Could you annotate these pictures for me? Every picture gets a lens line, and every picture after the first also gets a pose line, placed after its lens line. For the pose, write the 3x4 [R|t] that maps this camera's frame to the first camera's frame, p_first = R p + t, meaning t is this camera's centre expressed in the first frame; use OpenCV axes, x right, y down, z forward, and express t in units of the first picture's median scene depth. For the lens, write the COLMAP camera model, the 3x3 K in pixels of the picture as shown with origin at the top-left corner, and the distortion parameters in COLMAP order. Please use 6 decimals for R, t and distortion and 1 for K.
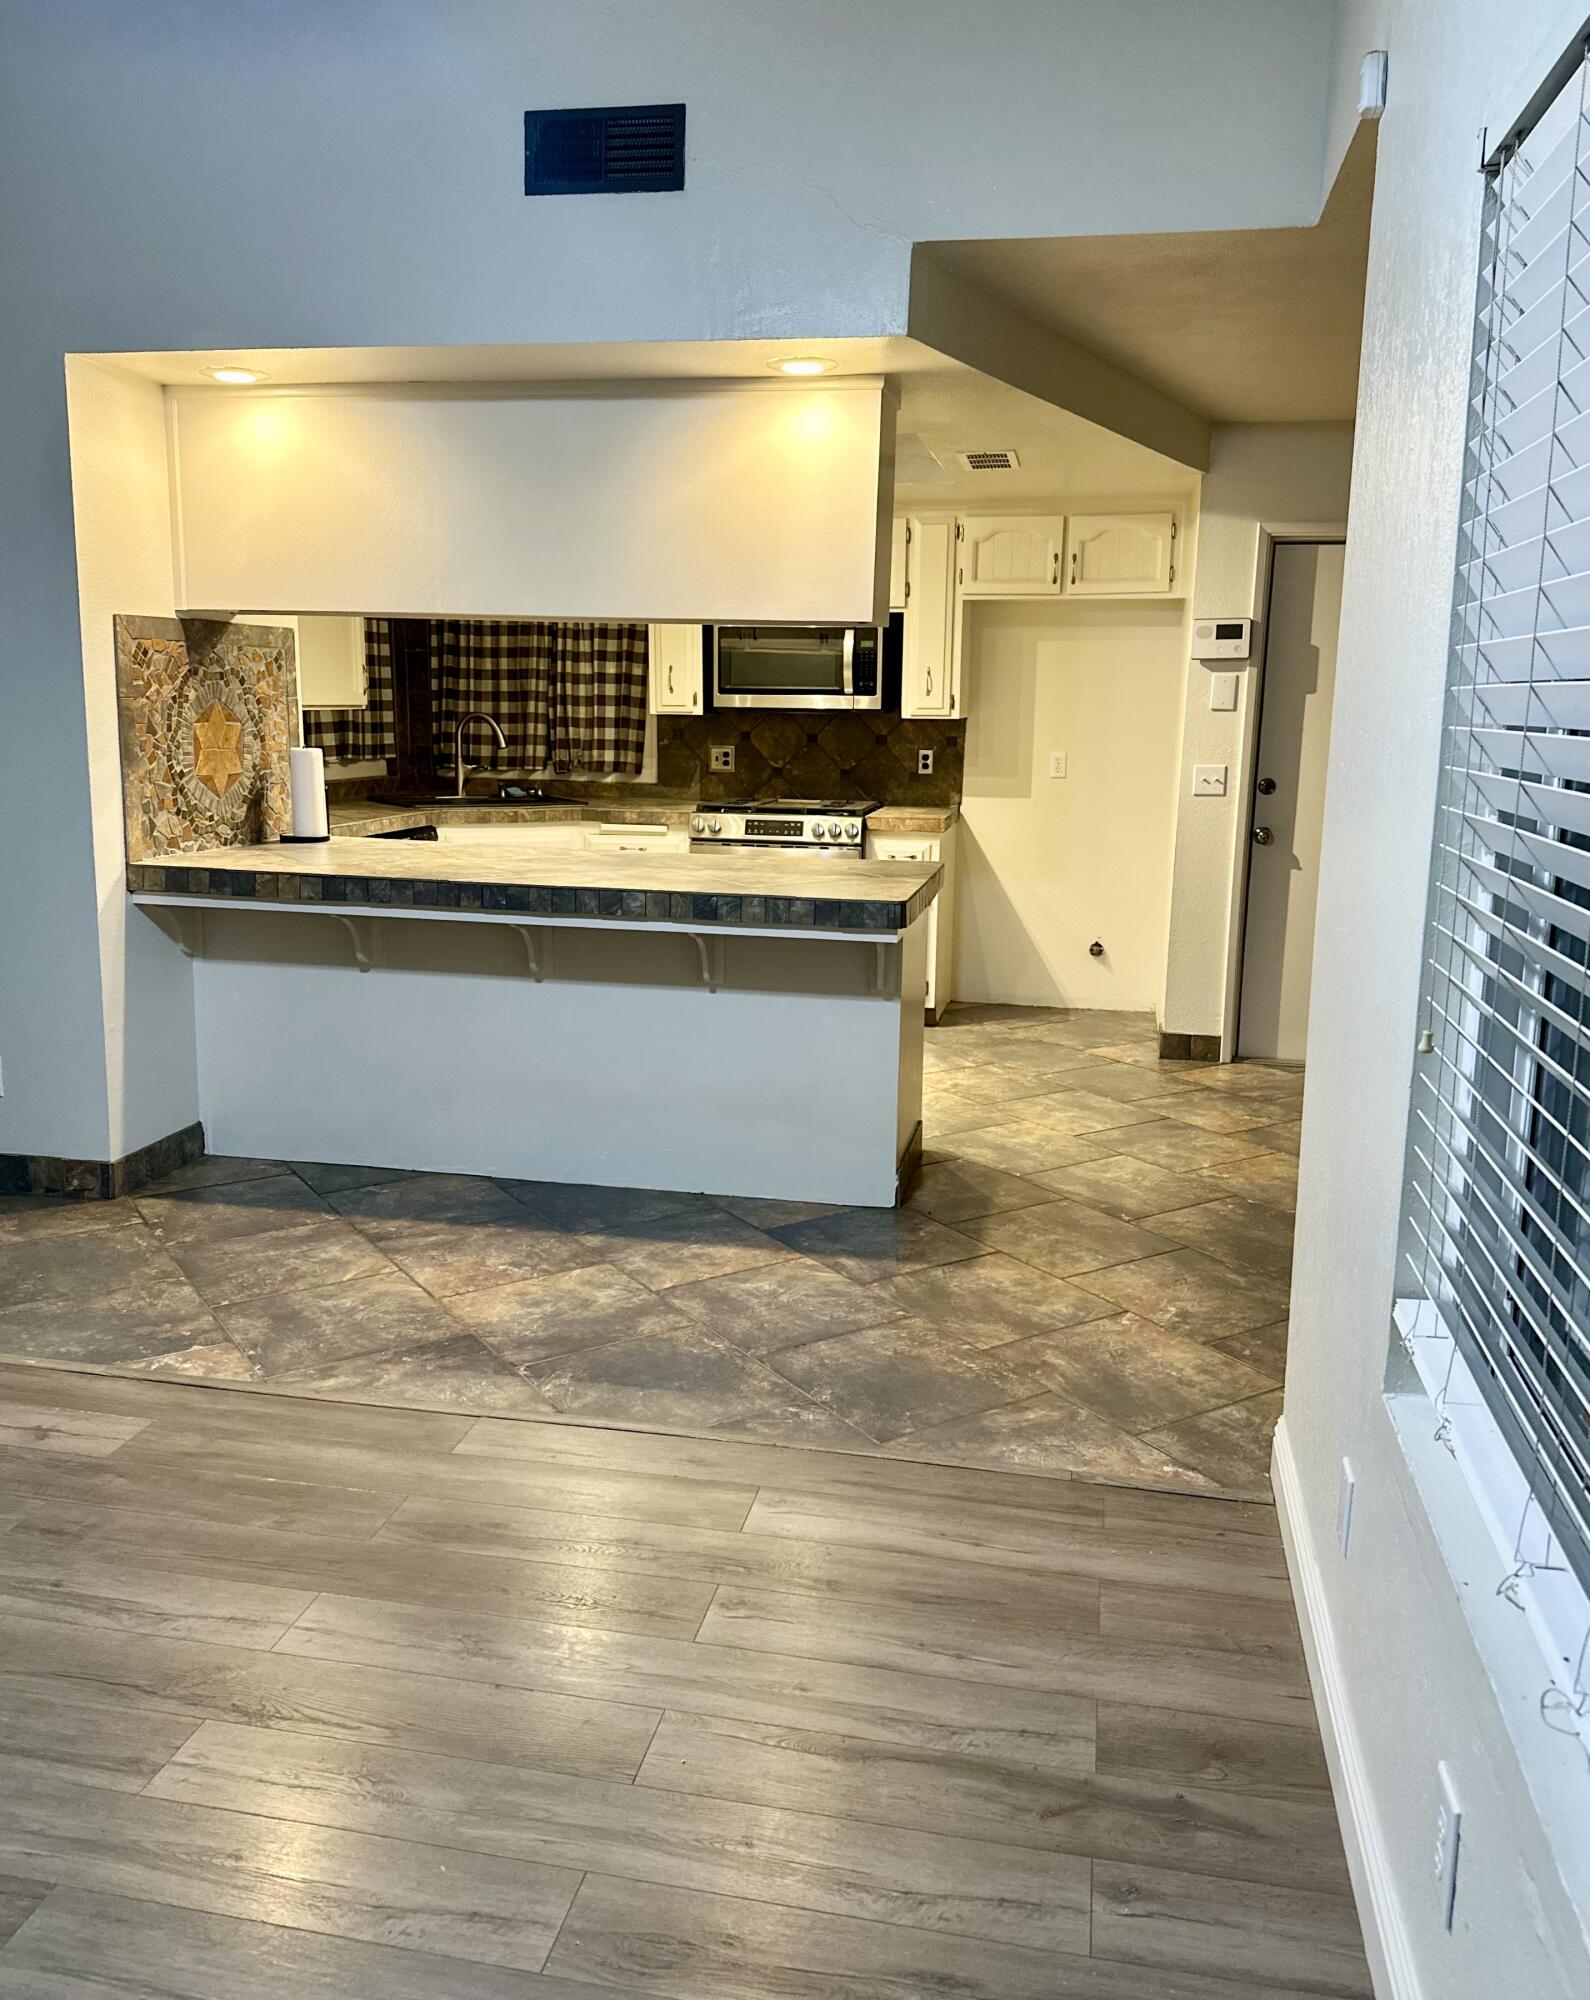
lens RADIAL K [[1506.1, 0, 806.0], [0, 1506.1, 959.5], [0, 0, 1]] dist [0.160776, -0.280607]
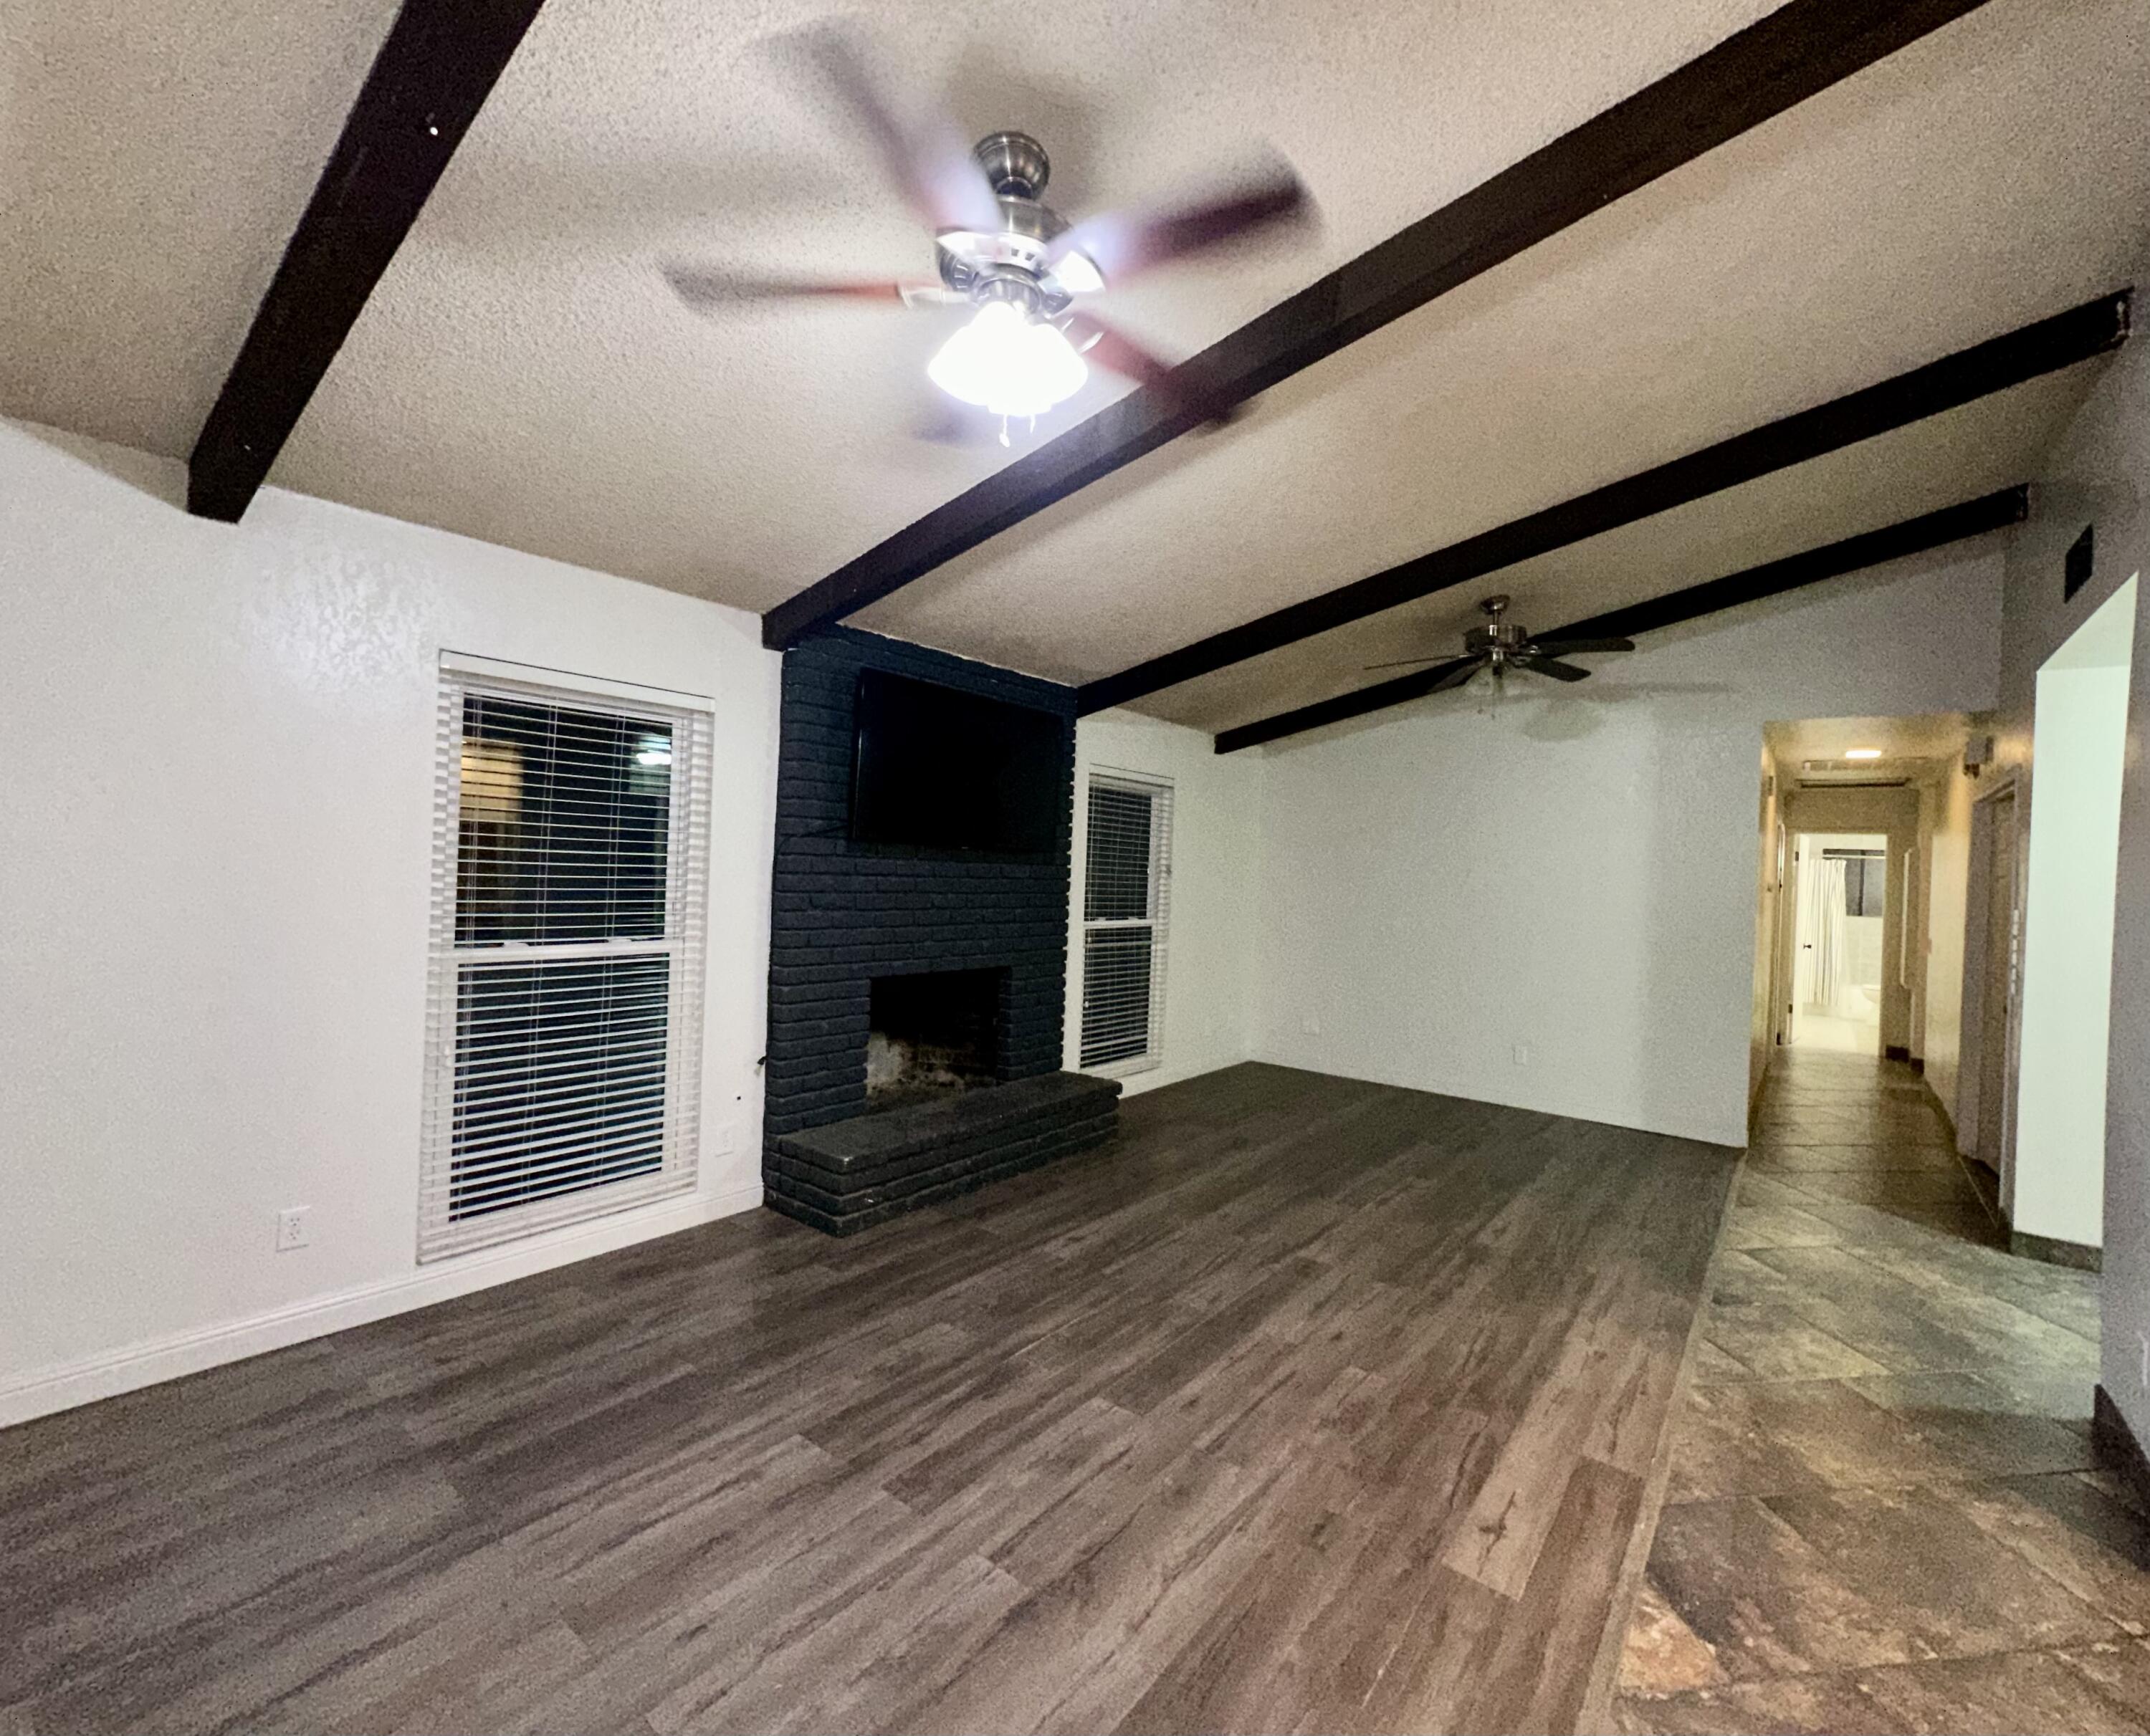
lens RADIAL K [[926.0, 0, 1141.9], [0, 926.0, 862.2], [0, 0, 1]] dist [-0.001110, -0.000471]
pose [[-0.415432, -0.039288, -0.908775, 0.193785], [-0.205067, 0.977393, 0.051488, -0.120904], [0.886207, 0.207749, -0.414097, 0.663436]]
